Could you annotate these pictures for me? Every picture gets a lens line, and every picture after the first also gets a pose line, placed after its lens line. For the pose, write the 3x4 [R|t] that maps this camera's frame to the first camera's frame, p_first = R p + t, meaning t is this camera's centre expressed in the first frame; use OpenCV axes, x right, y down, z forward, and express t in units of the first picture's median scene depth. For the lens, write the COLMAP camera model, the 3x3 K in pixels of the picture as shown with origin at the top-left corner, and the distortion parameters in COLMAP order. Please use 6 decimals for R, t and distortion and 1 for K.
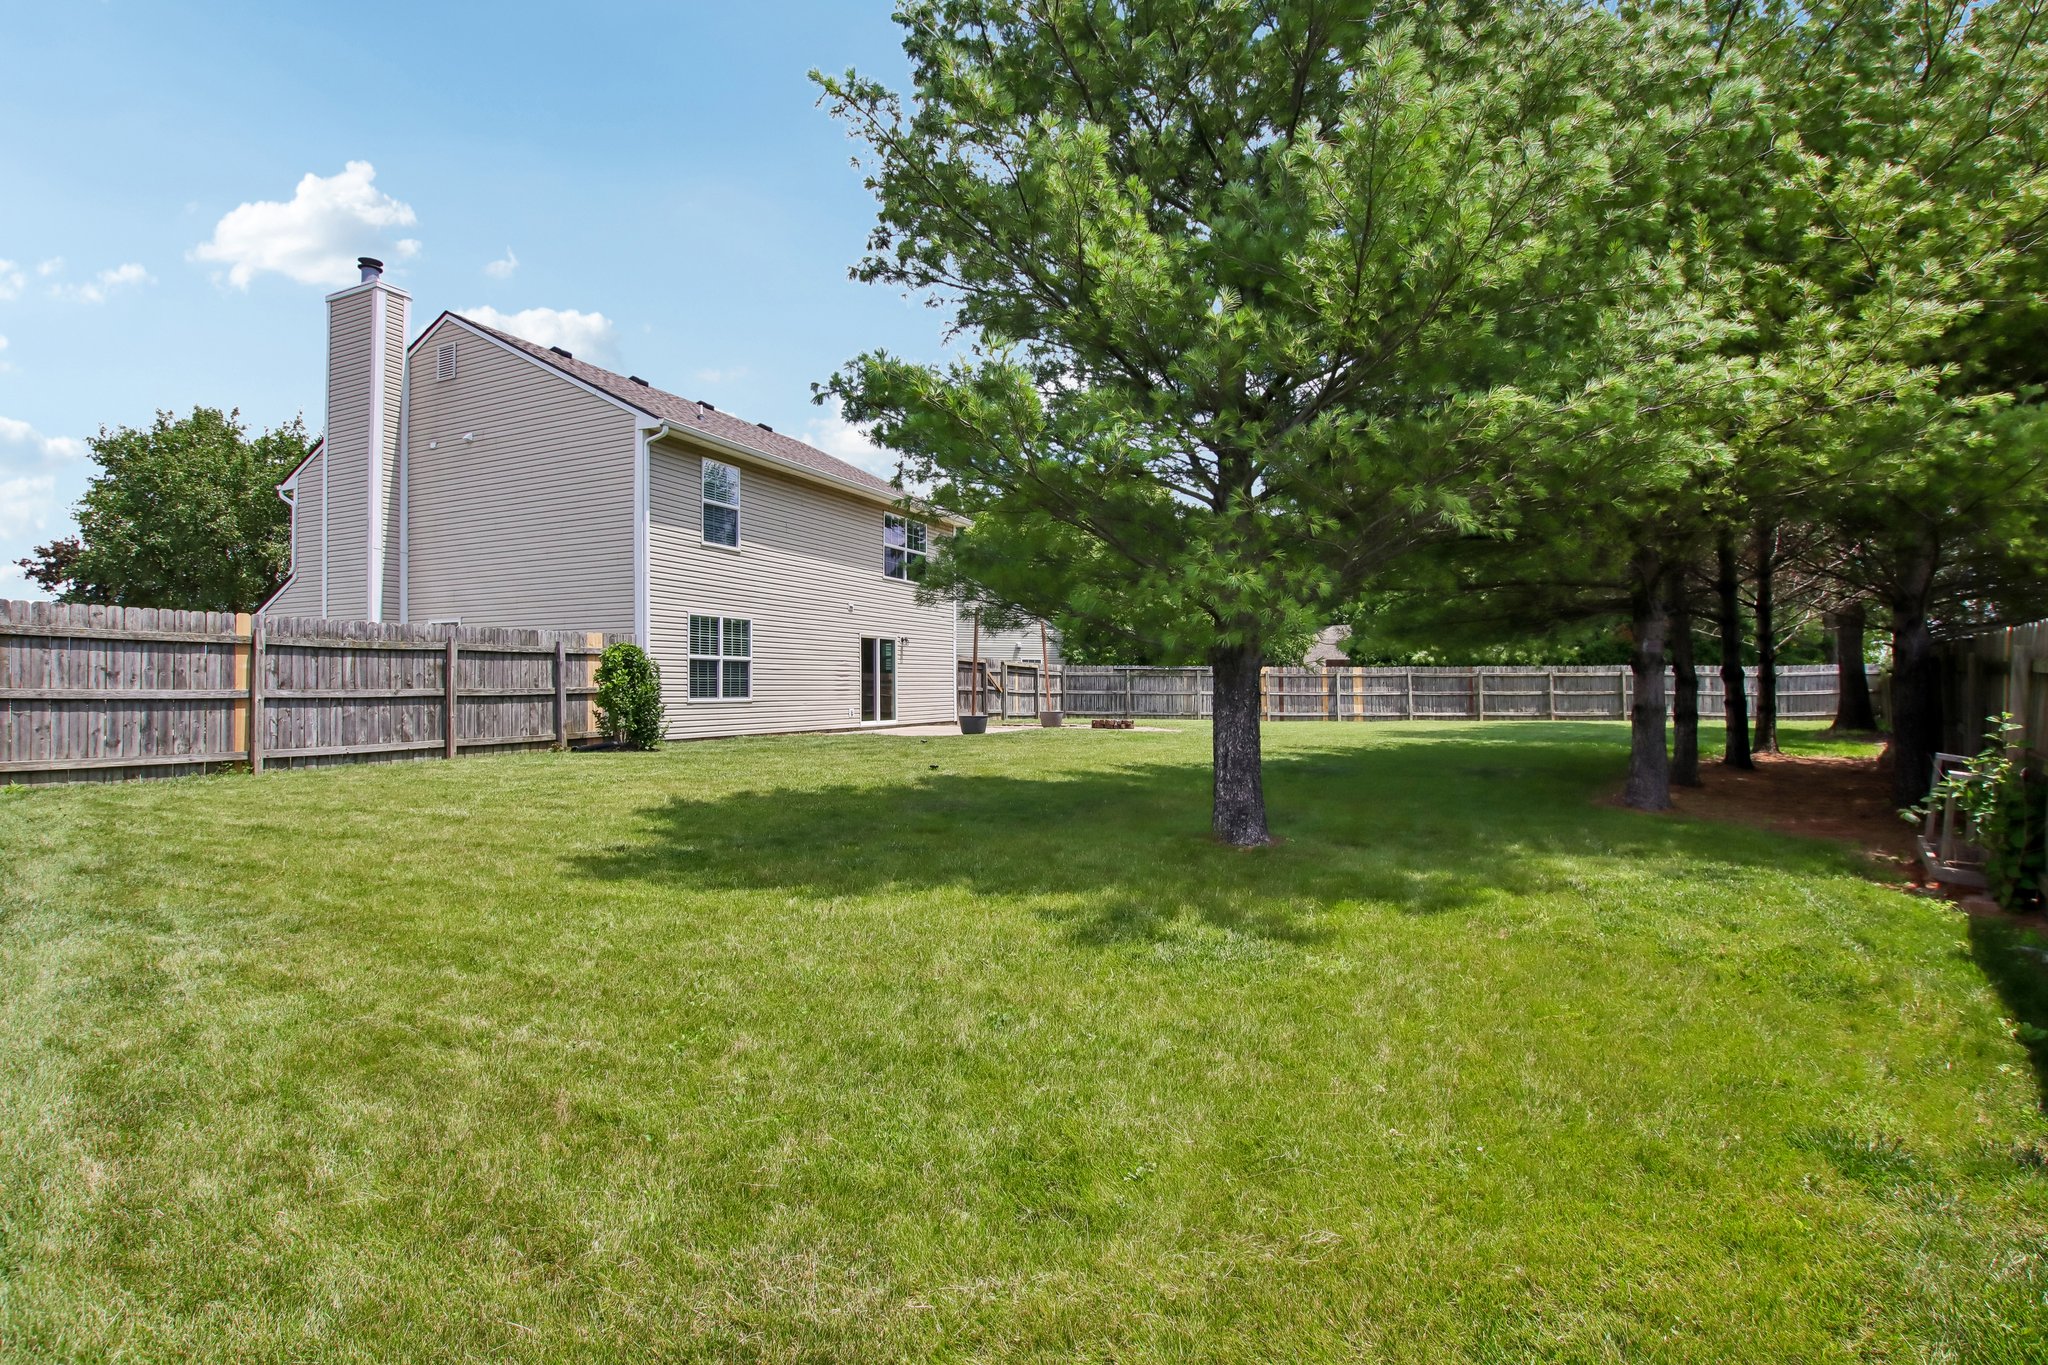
lens RADIAL K [[929.2, 0, 1024.0], [0, 929.2, 682.5], [0, 0, 1]] dist [-0.000498, -0.000033]
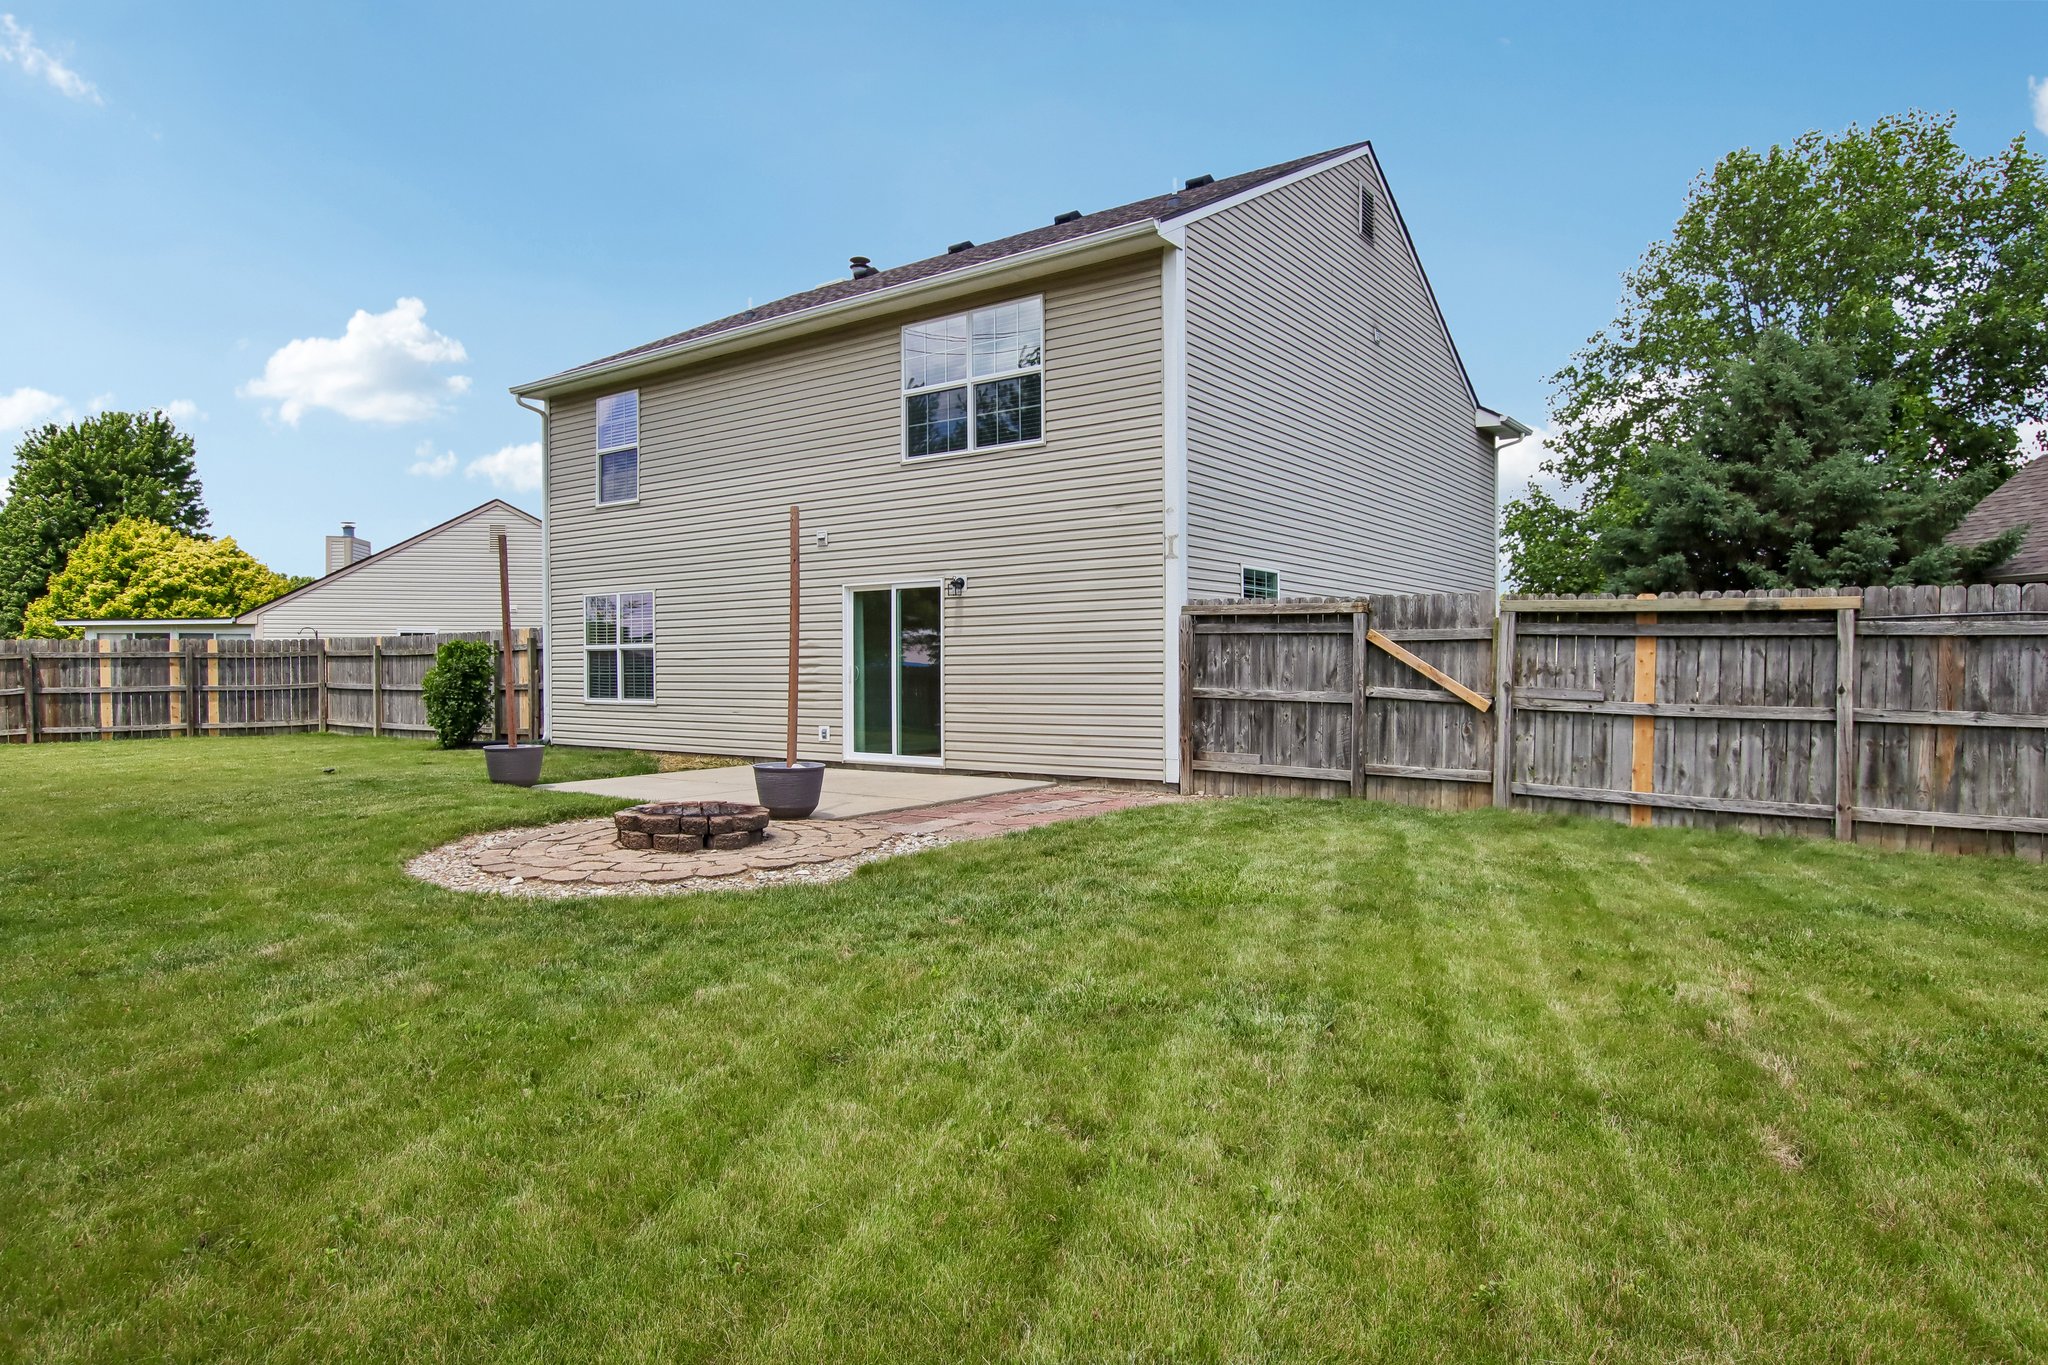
lens RADIAL K [[1180.7, 0, 1024.0], [0, 1180.7, 682.5], [0, 0, 1]] dist [0.024083, 0.000016]
pose [[-0.215280, 0.011888, -0.976480, 0.565845], [0.008001, 0.999914, 0.010409, -0.004628], [0.976520, -0.005572, -0.215356, 1.543806]]
